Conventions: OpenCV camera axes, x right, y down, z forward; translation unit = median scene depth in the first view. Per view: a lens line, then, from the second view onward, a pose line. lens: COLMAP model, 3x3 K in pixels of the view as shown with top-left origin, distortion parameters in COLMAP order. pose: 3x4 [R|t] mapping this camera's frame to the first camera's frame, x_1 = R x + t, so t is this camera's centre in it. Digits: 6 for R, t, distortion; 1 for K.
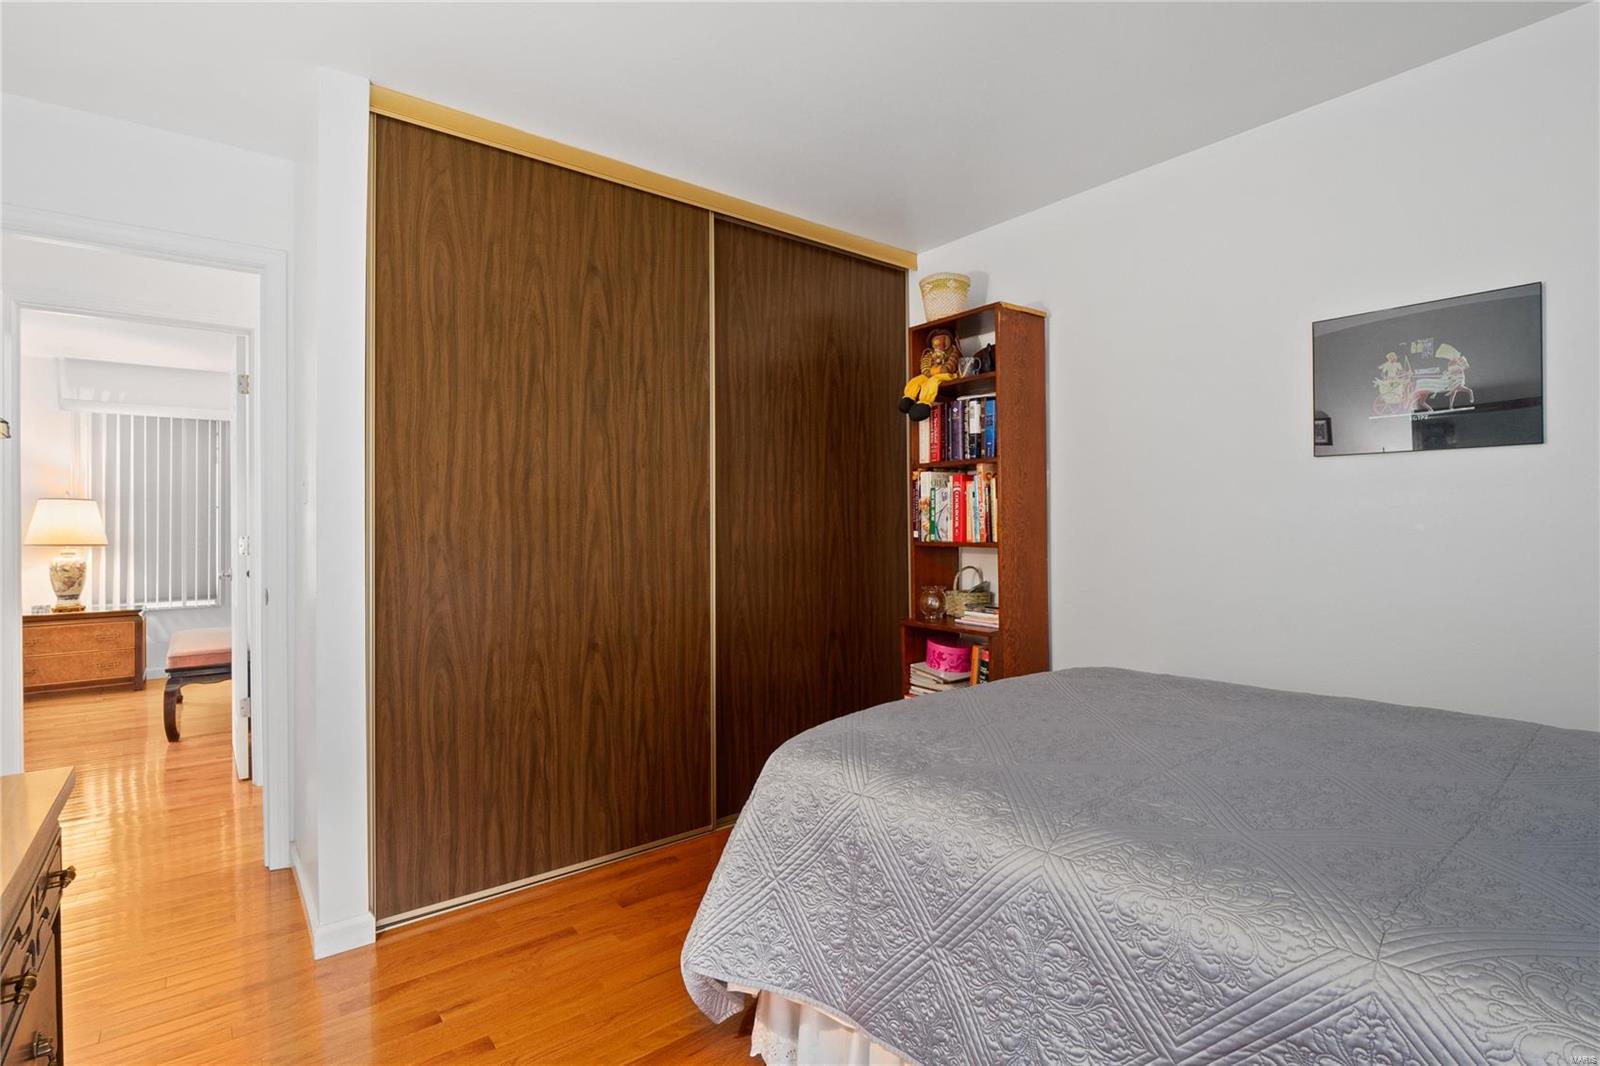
lens RADIAL K [[770.8, 0, 830.6], [0, 770.8, 522.8], [0, 0, 1]] dist [-0.002932, -0.000387]
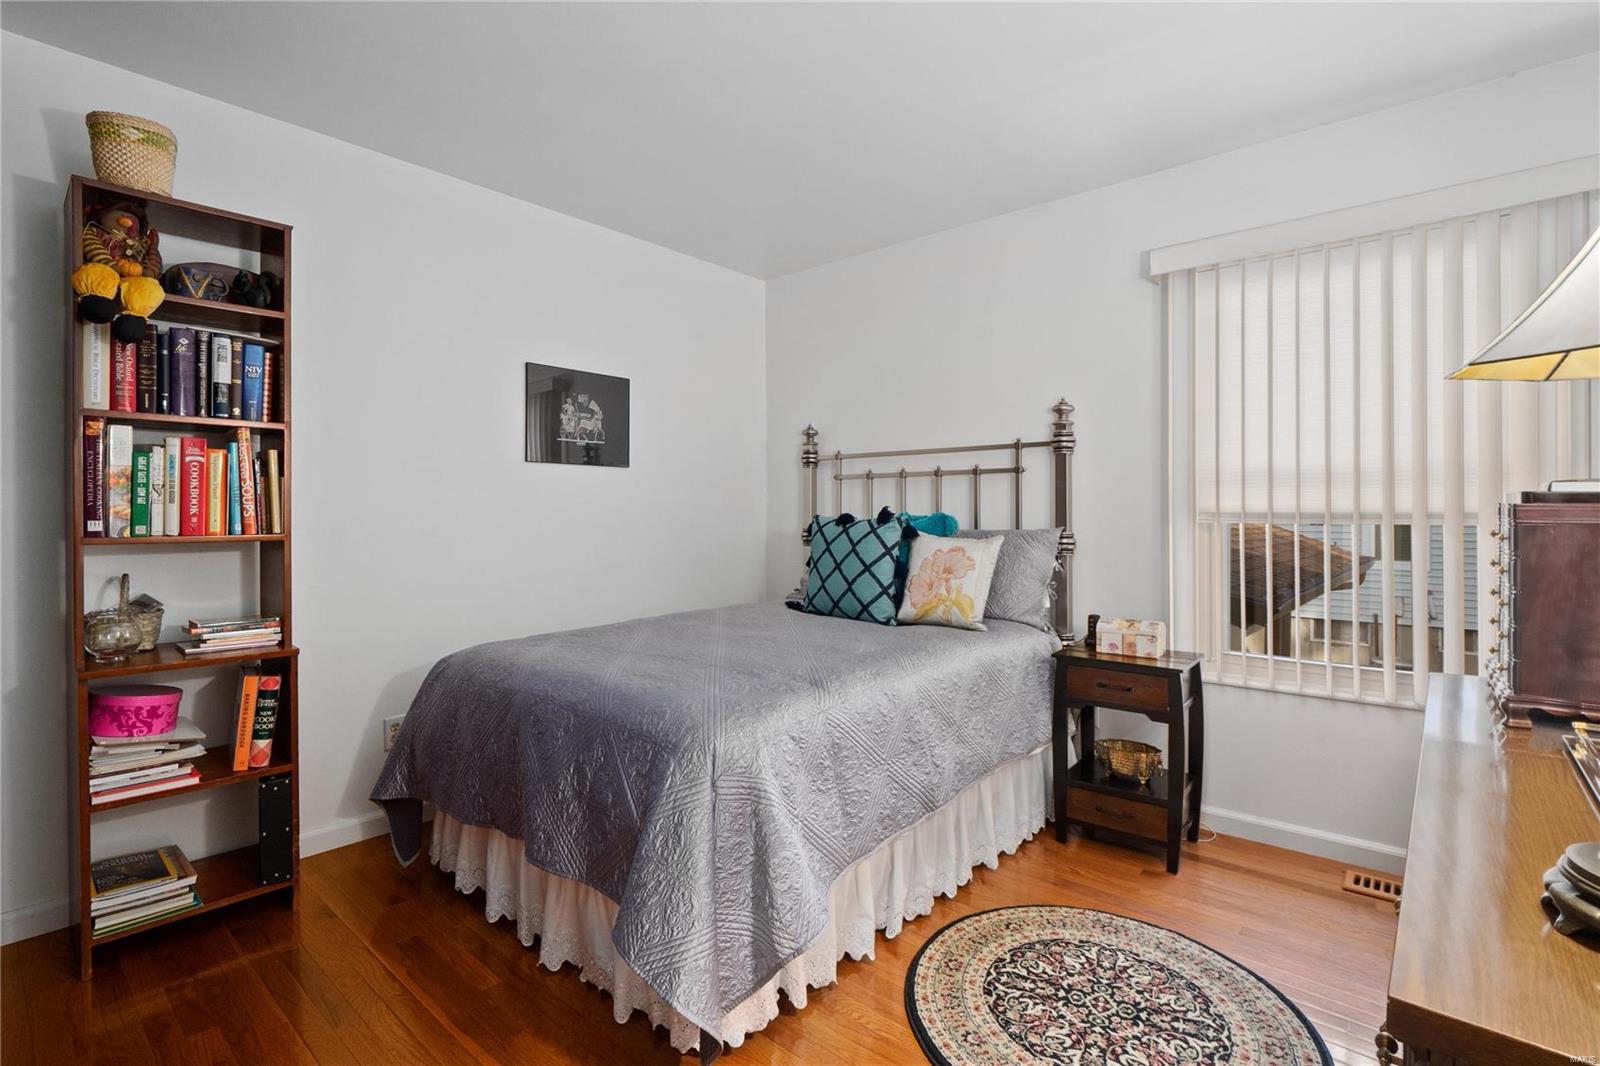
lens RADIAL K [[758.5, 0, 795.8], [0, 758.5, 515.8], [0, 0, 1]] dist [-0.007197, -0.000327]
pose [[-0.160681, 0.001394, 0.987005, -0.794645], [-0.001341, 0.999998, -0.001631, 0.010481], [-0.987005, -0.001585, -0.160679, 0.790295]]
